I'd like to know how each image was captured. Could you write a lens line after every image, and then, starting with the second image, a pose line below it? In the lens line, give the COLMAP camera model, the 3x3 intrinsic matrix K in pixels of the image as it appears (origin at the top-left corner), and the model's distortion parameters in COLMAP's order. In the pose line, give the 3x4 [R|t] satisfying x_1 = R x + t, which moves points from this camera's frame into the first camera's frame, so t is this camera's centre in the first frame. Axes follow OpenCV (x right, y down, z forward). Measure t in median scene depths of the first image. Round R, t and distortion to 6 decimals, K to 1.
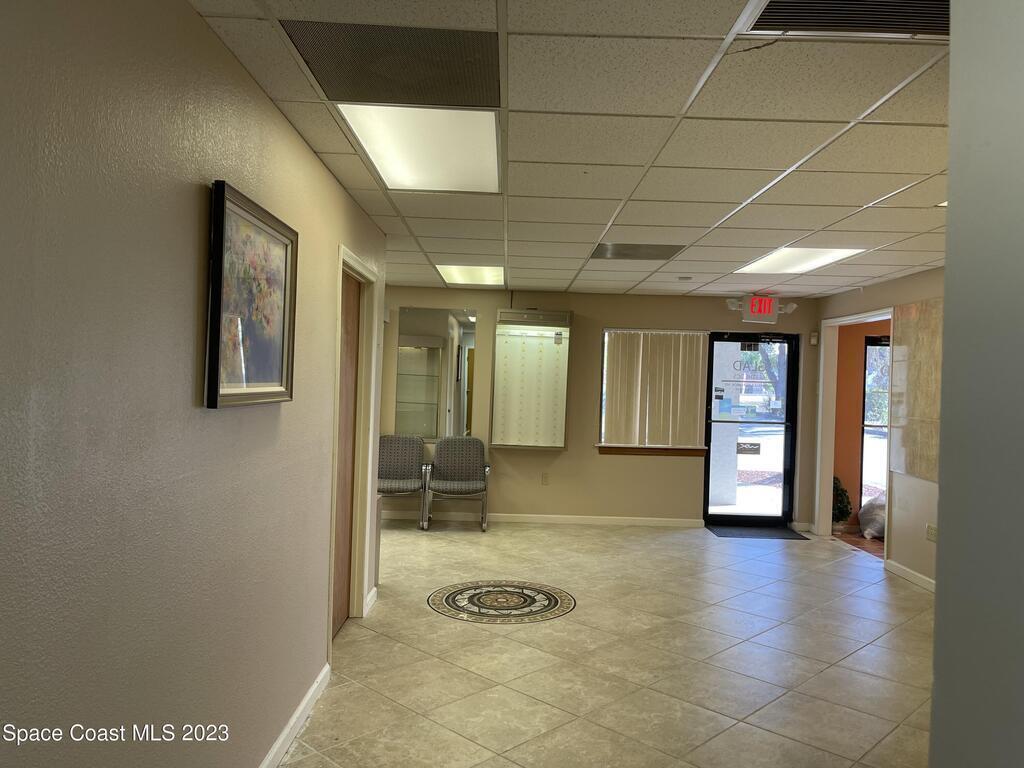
lens RADIAL K [[771.6, 0, 514.6], [0, 771.6, 382.9], [0, 0, 1]] dist [0.065706, -0.090441]
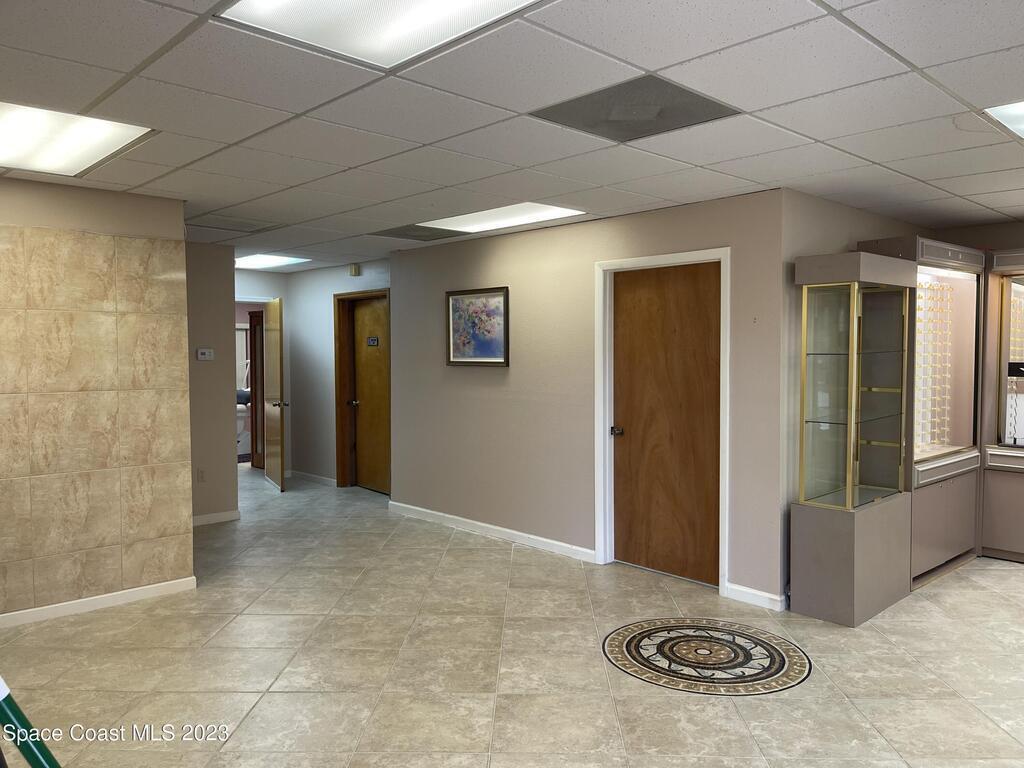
lens RADIAL K [[771.6, 0, 510.3], [0, 771.6, 382.2], [0, 0, 1]] dist [0.065706, -0.090441]
pose [[-0.740098, 0.001454, -0.672497, 0.710659], [-0.016017, 0.999676, 0.019787, 0.015066], [0.672308, 0.025416, -0.739835, 1.636914]]
